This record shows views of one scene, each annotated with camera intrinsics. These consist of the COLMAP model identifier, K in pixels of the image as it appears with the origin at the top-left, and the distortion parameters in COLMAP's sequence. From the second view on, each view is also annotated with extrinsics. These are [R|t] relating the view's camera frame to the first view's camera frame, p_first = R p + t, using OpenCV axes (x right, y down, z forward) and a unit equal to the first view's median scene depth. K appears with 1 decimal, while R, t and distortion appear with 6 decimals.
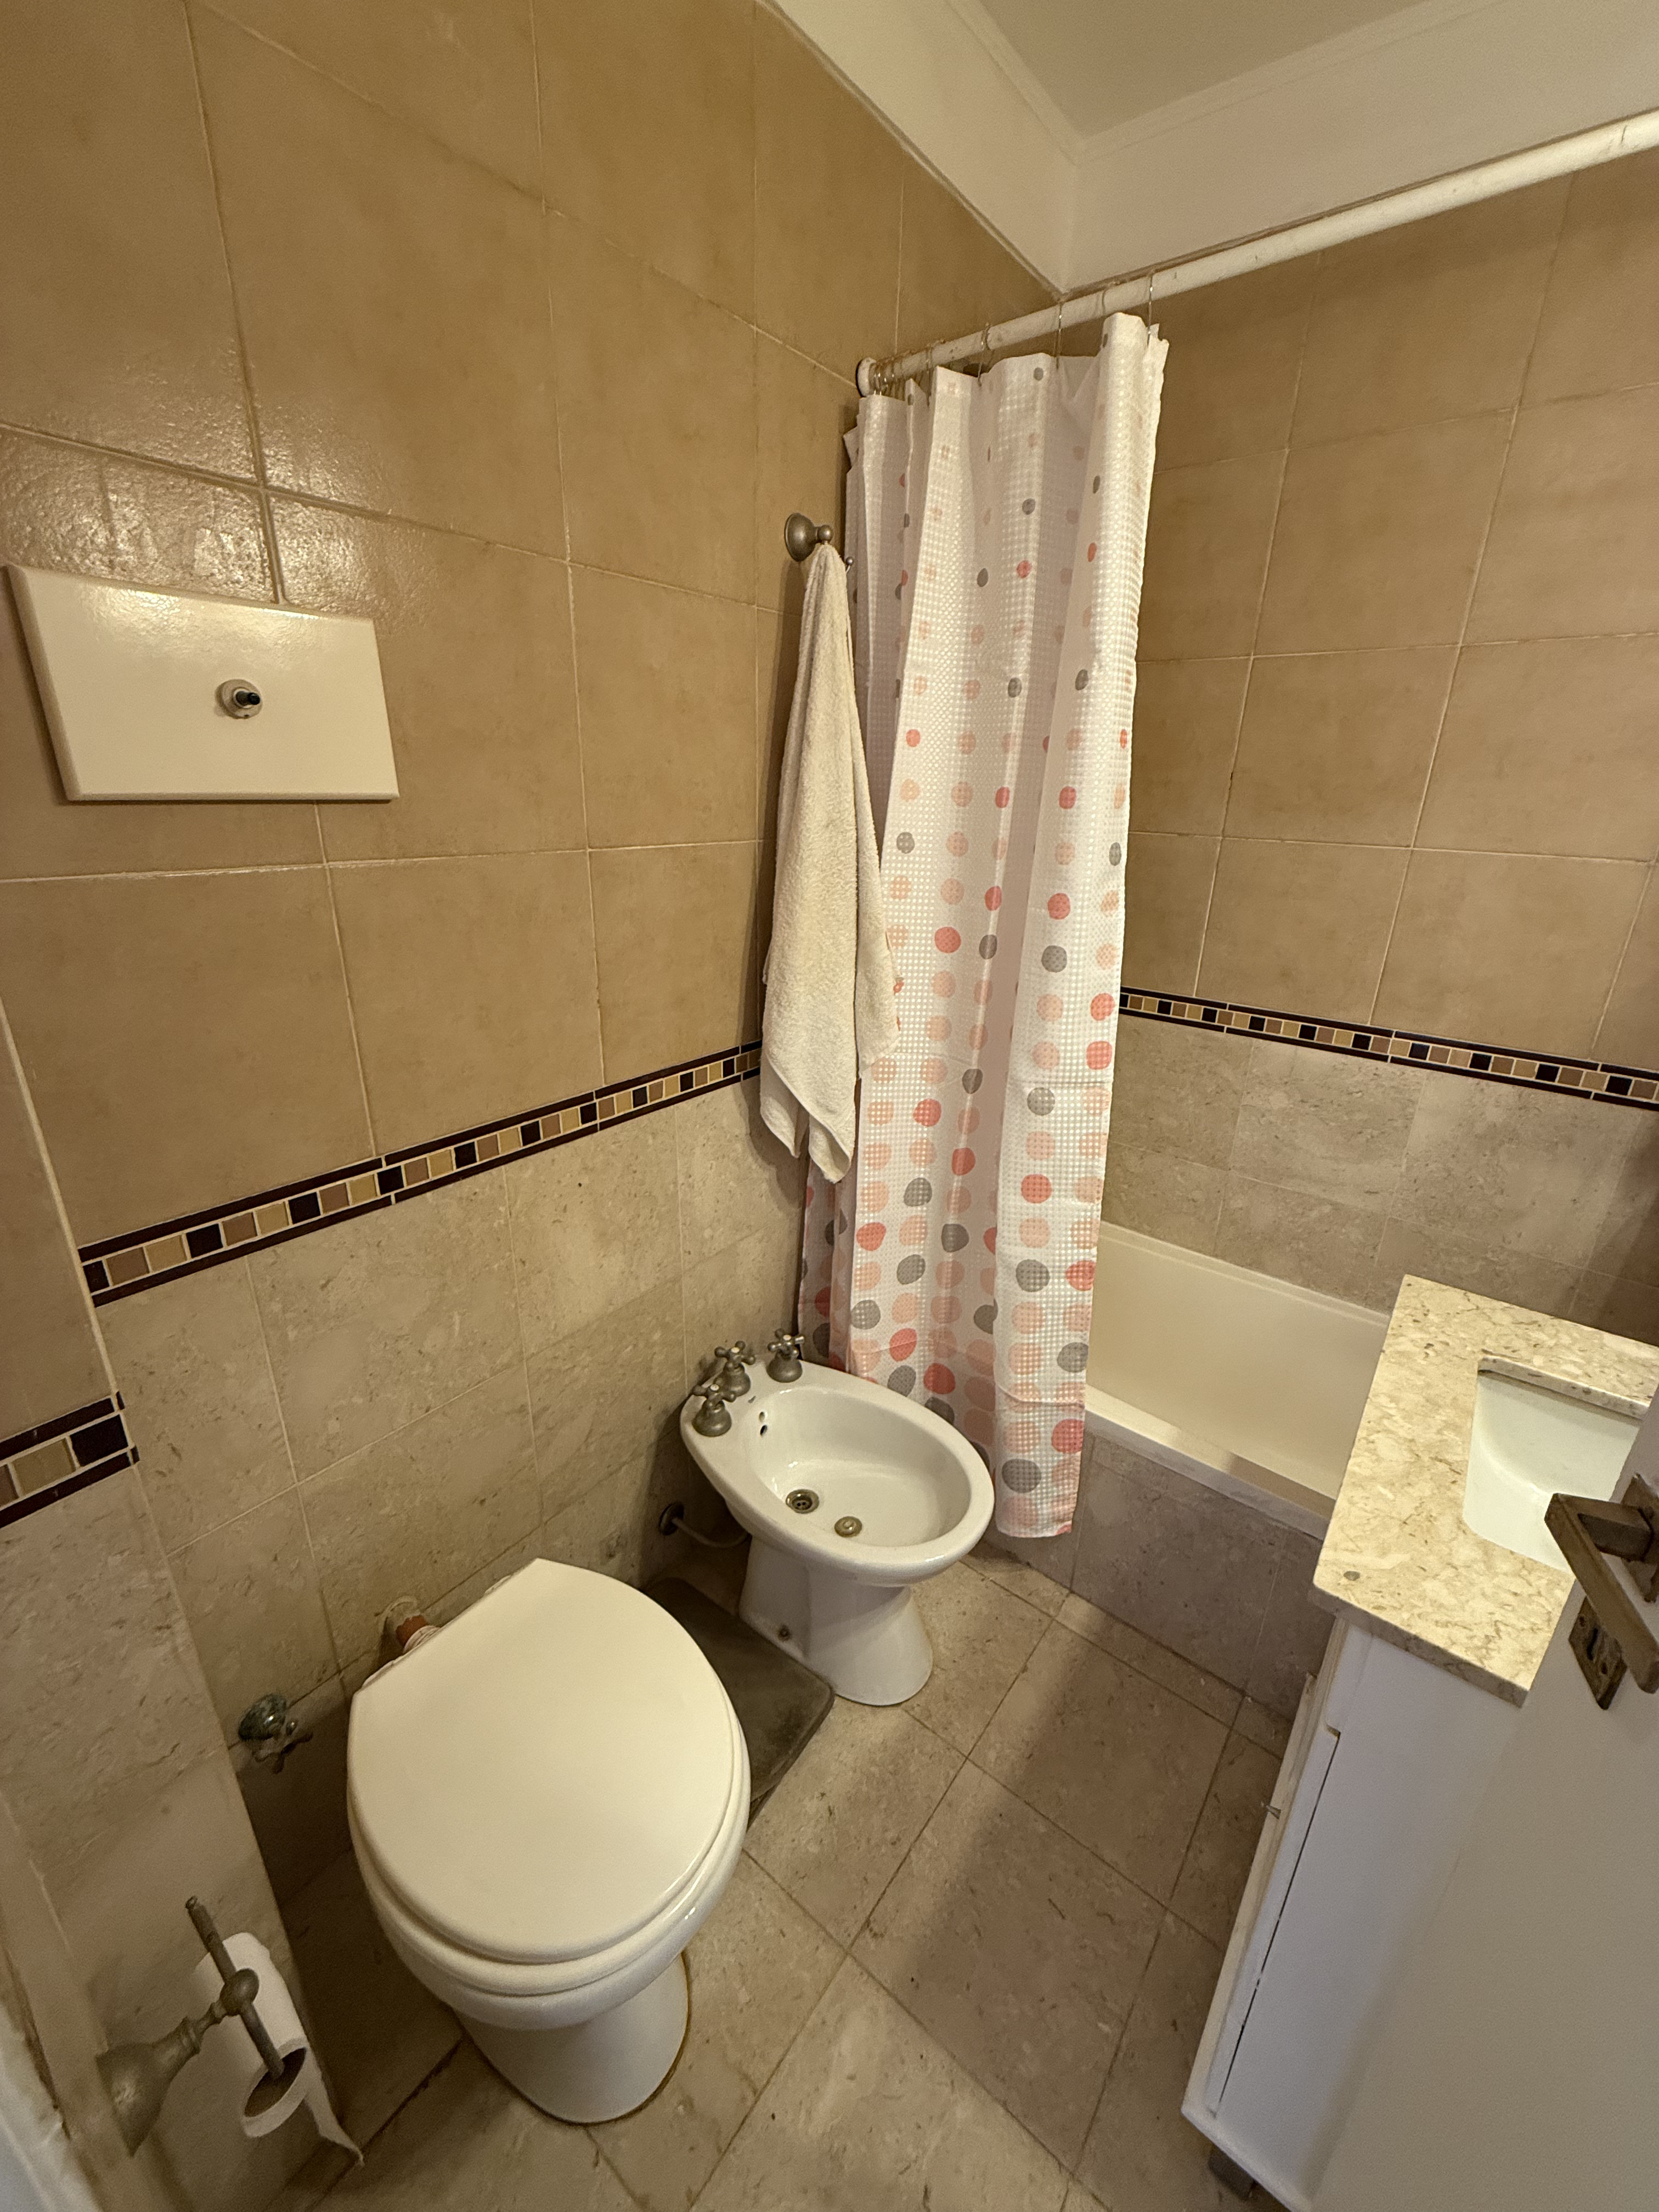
lens RADIAL K [[878.1, 0, 823.6], [0, 878.1, 1096.2], [0, 0, 1]] dist [0.000293, -0.000909]
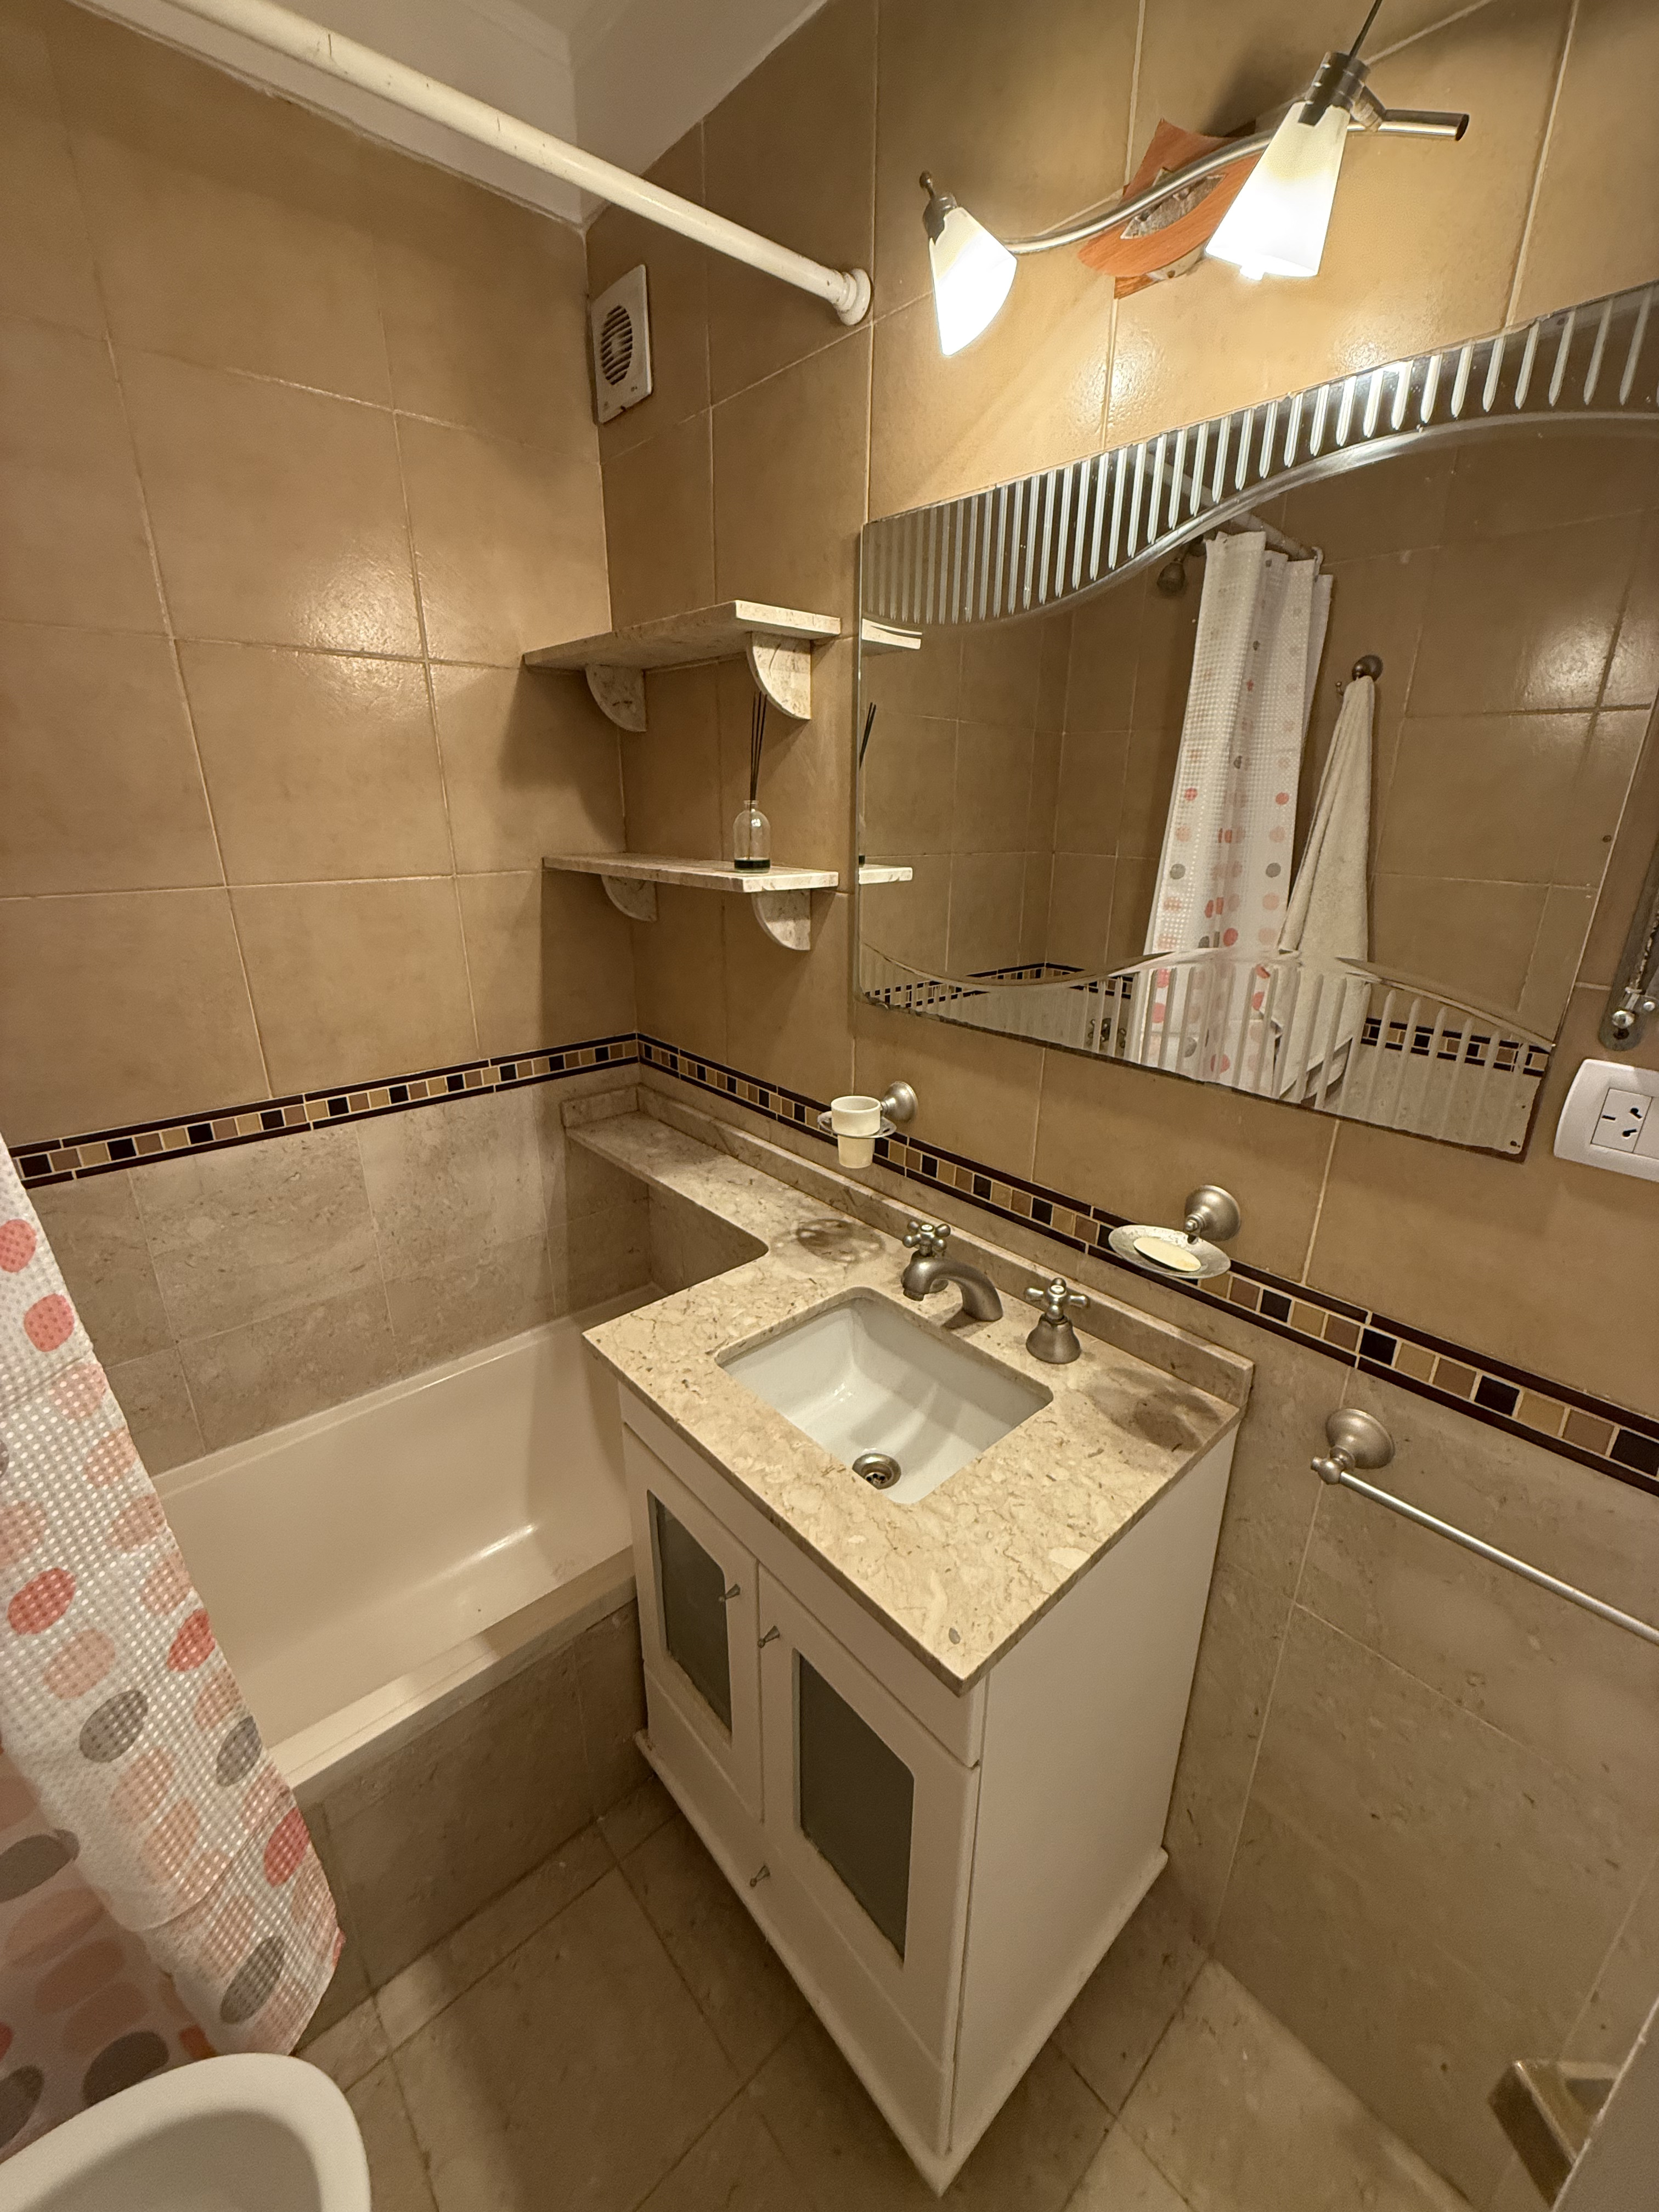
lens RADIAL K [[878.1, 0, 827.8], [0, 878.1, 1096.8], [0, 0, 1]] dist [0.000293, -0.000909]
pose [[0.175433, -0.339682, 0.924034, -0.051906], [0.339159, 0.901988, 0.267187, -0.132954], [-0.924226, 0.266521, 0.273445, 0.308714]]
